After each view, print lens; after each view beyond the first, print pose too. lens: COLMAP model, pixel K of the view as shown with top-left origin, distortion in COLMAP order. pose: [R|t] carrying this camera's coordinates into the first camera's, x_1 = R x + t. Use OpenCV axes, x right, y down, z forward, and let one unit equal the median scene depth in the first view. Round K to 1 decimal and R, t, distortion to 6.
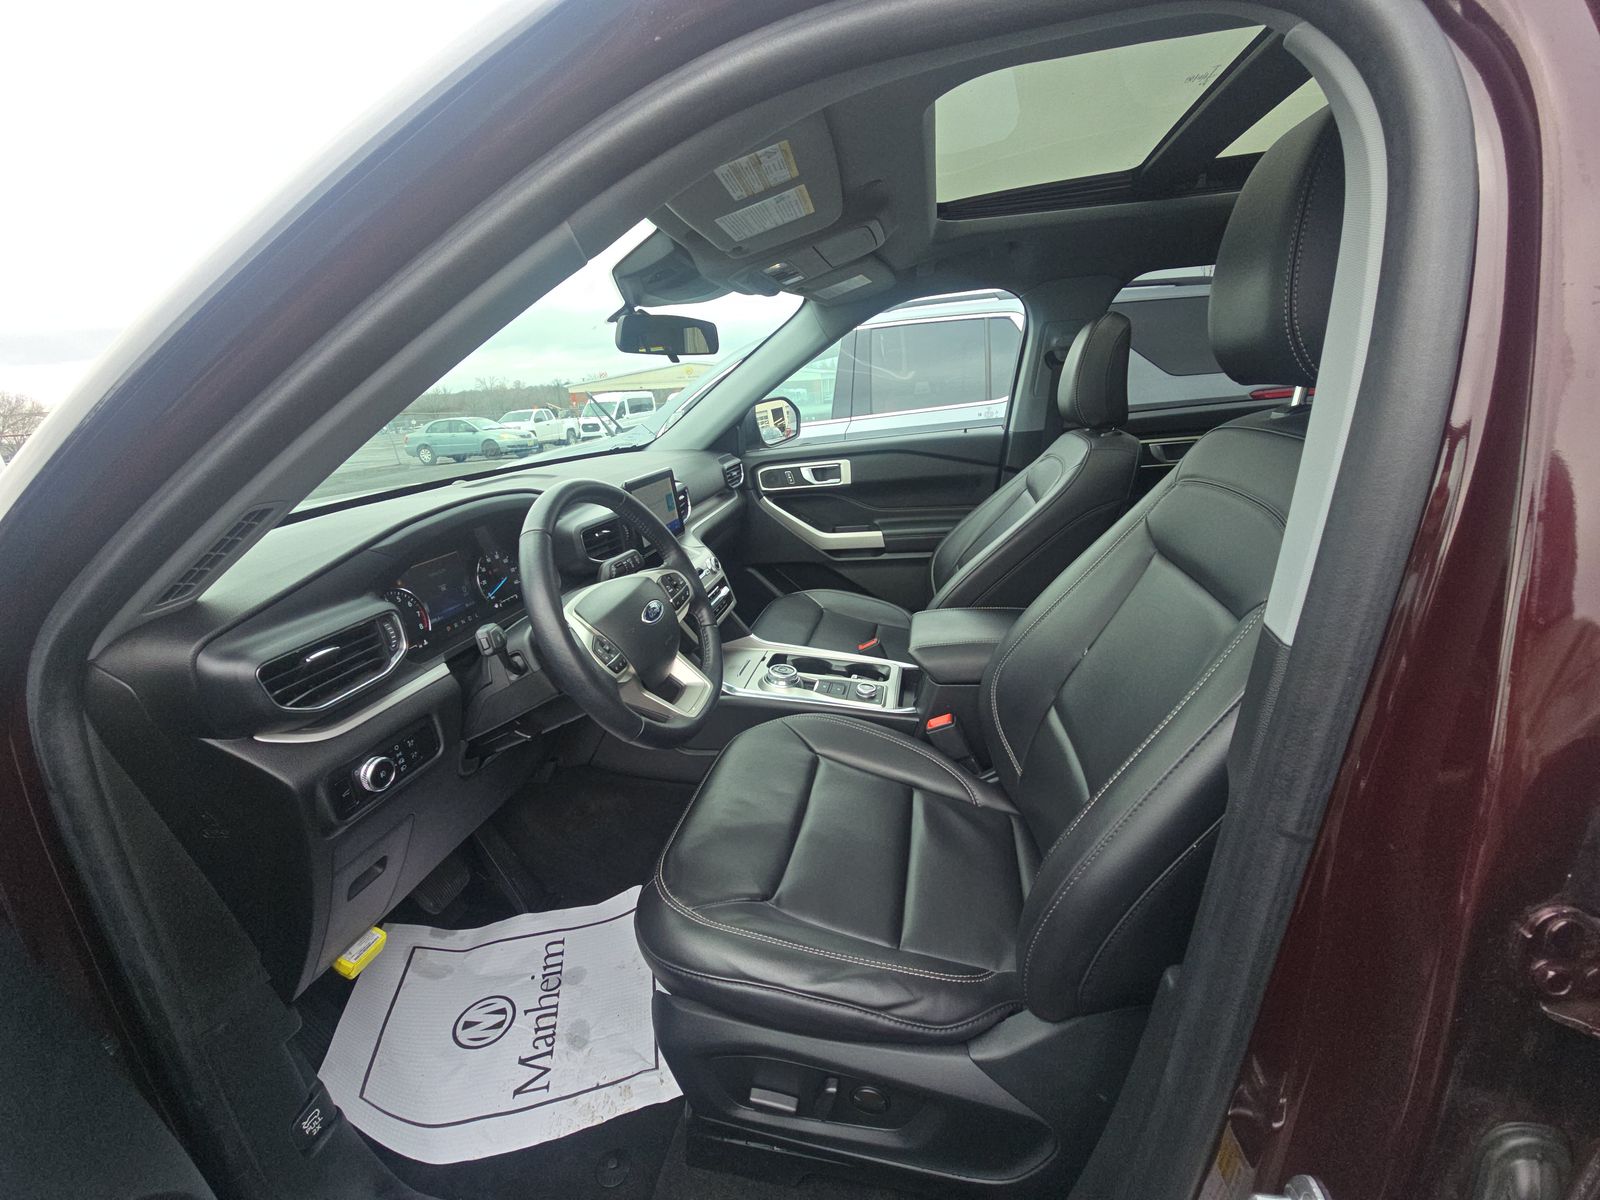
lens RADIAL K [[657.2, 0, 800.2], [0, 657.2, 590.6], [0, 0, 1]] dist [0.001976, -0.000235]
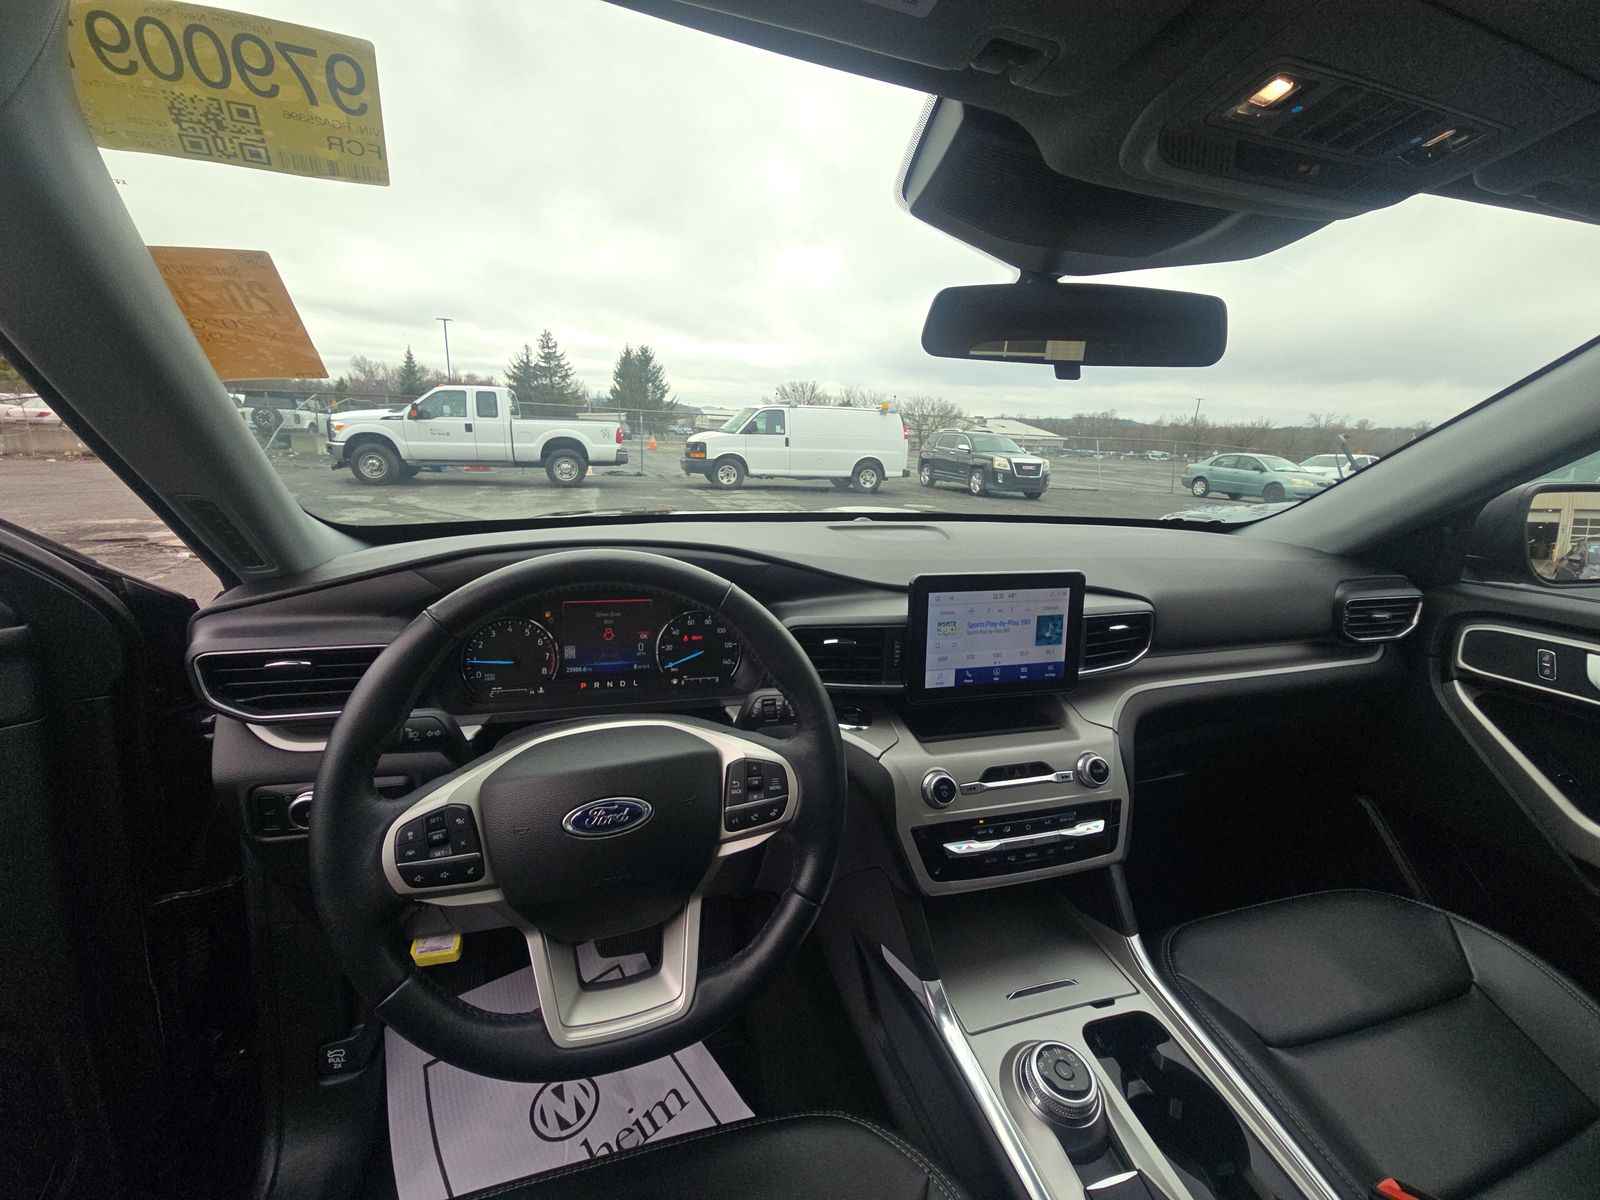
lens RADIAL K [[657.2, 0, 800.2], [0, 657.2, 590.6], [0, 0, 1]] dist [0.001976, -0.000235]
pose [[0.455368, 0.293857, -0.840409, 0.114041], [-0.328388, 0.932838, 0.148241, -0.125413], [0.827527, 0.208476, 0.521283, 0.371885]]
